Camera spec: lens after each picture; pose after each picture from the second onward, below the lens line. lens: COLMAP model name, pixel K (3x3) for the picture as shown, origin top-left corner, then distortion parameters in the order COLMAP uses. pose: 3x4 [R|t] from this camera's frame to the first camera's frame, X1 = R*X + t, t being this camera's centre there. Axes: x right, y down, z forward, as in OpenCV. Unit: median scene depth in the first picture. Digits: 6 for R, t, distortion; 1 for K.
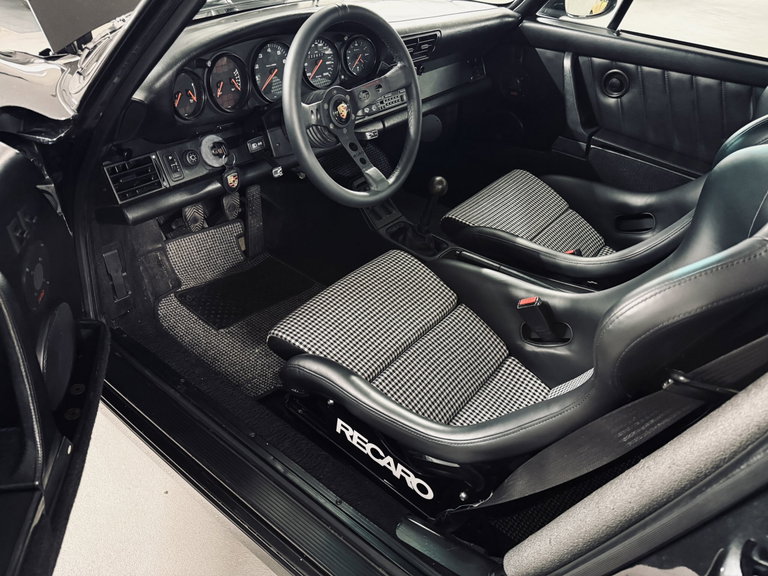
lens RADIAL K [[552.8, 0, 384.0], [0, 552.8, 288.0], [0, 0, 1]] dist [0.055120, -0.057426]
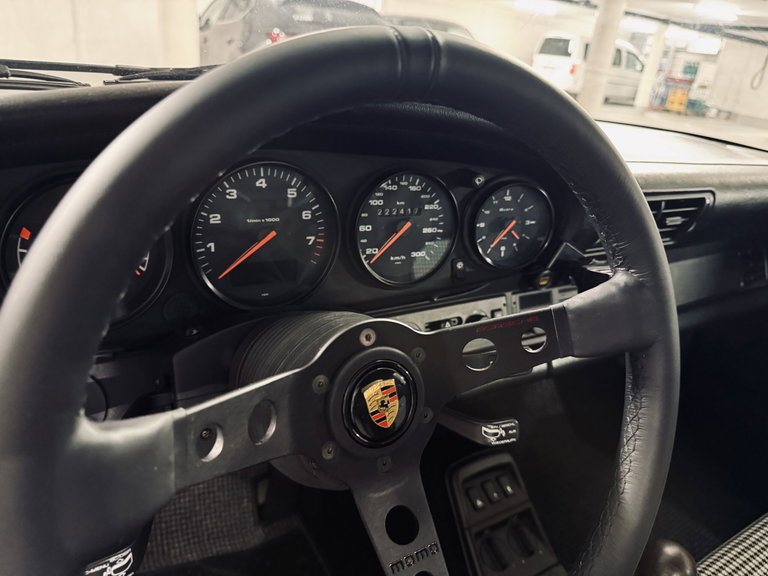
lens RADIAL K [[543.2, 0, 384.0], [0, 543.2, 288.0], [0, 0, 1]] dist [0.149513, -0.291010]
pose [[0.935290, 0.171034, -0.309807, 0.002378], [-0.238765, 0.951150, -0.195718, -0.303627], [0.261198, 0.257024, 0.930438, 0.687064]]
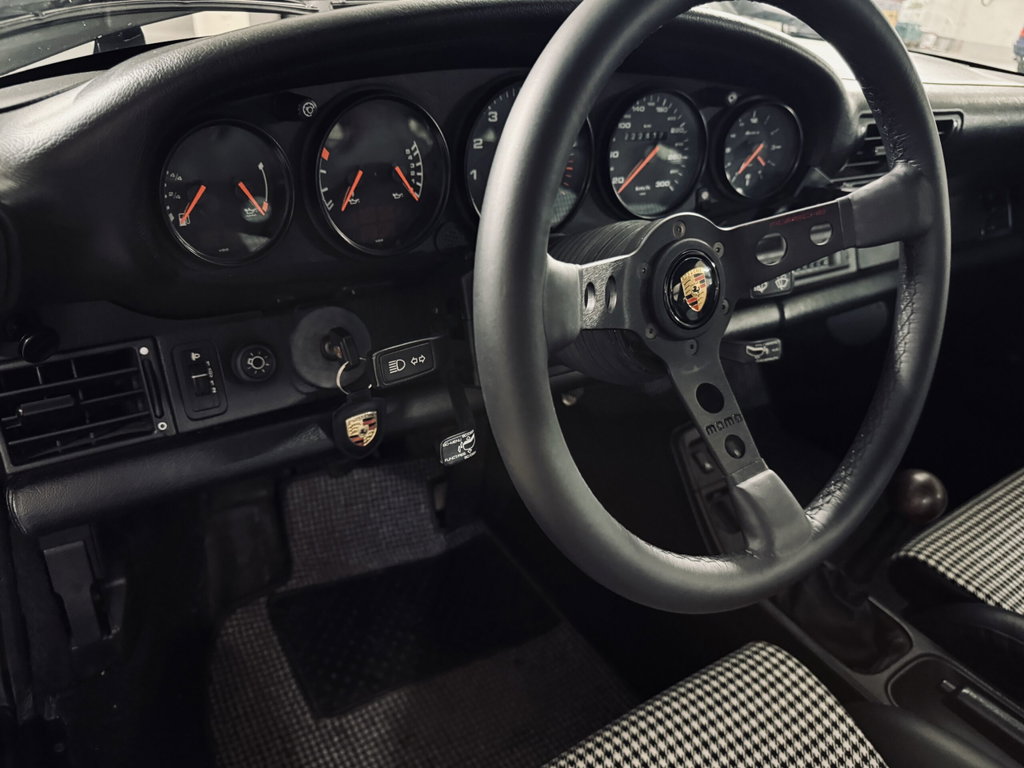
lens RADIAL K [[737.1, 0, 512.0], [0, 737.1, 384.0], [0, 0, 1]] dist [0.055120, -0.057426]
pose [[0.953324, 0.155942, -0.258564, -0.053858], [-0.188113, 0.976561, -0.104600, -0.191271], [0.236192, 0.148357, 0.960314, 0.548958]]
